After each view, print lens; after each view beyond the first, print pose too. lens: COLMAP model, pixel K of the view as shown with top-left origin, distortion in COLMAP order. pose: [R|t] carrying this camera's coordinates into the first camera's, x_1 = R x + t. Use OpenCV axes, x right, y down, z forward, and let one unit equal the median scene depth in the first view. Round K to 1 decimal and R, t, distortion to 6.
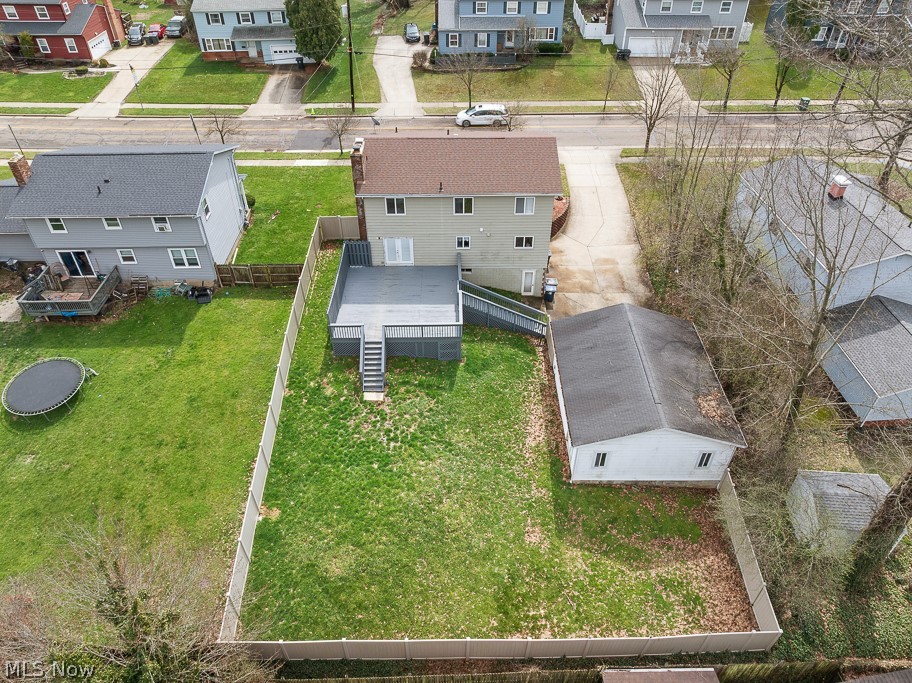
lens RADIAL K [[641.2, 0, 456.0], [0, 641.2, 341.5], [0, 0, 1]] dist [-0.032062, -0.001572]
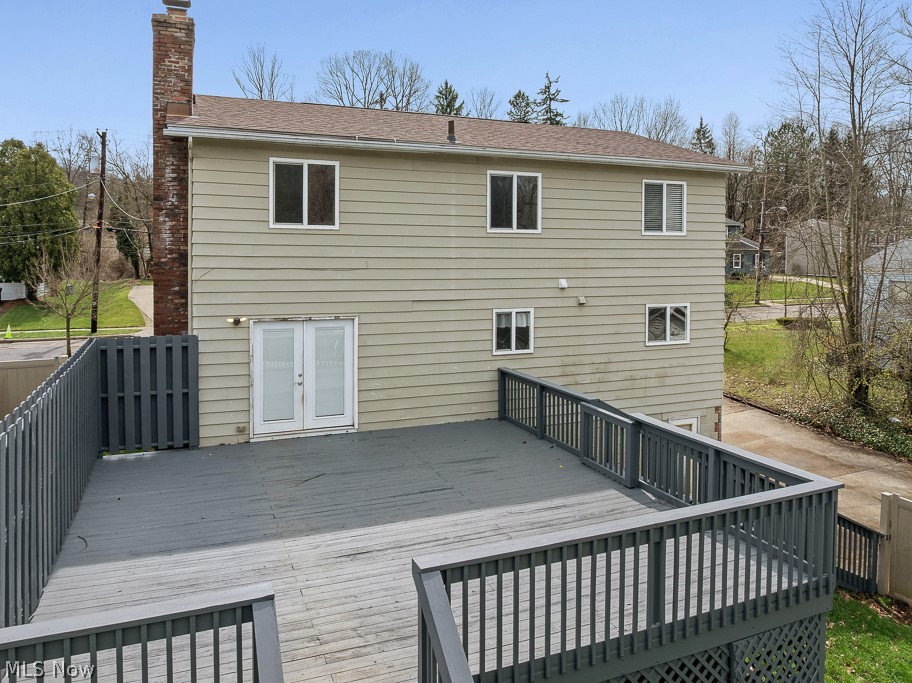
lens RADIAL K [[666.5, 0, 456.4], [0, 666.5, 265.3], [0, 0, 1]] dist [-0.033438, -0.001632]
pose [[0.926112, 0.000715, 0.377248, -0.143528], [0.238222, 0.774288, -0.586284, 0.006226], [-0.292518, 0.632833, 0.716907, 0.779209]]
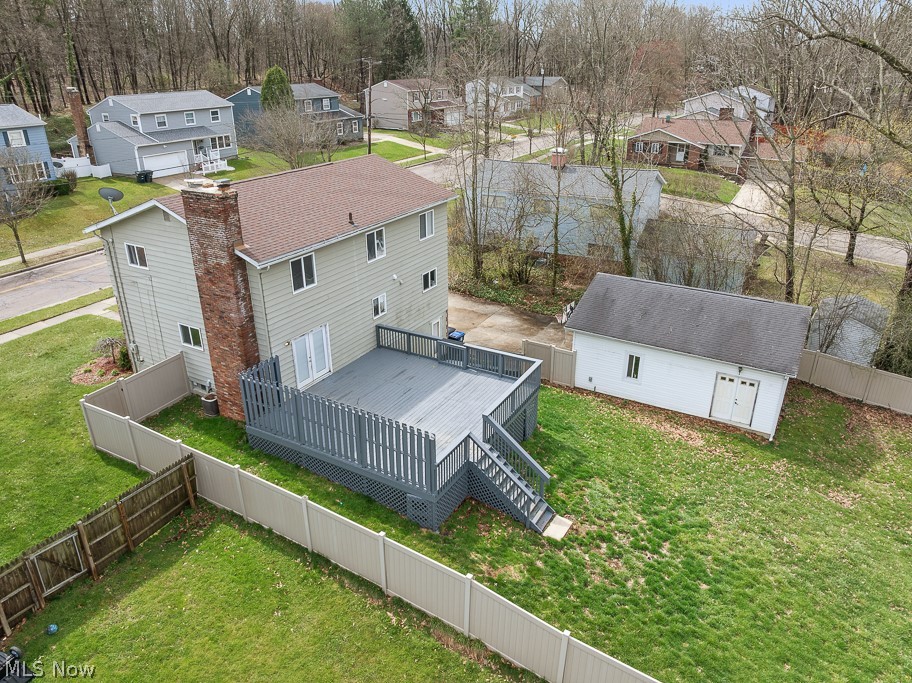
lens RADIAL K [[641.2, 0, 456.0], [0, 641.2, 341.5], [0, 0, 1]] dist [-0.032062, -0.001572]
pose [[0.507006, -0.349816, 0.787765, -0.491411], [0.560958, 0.827818, 0.006569, -0.088275], [-0.654424, 0.438573, 0.615941, 0.584323]]
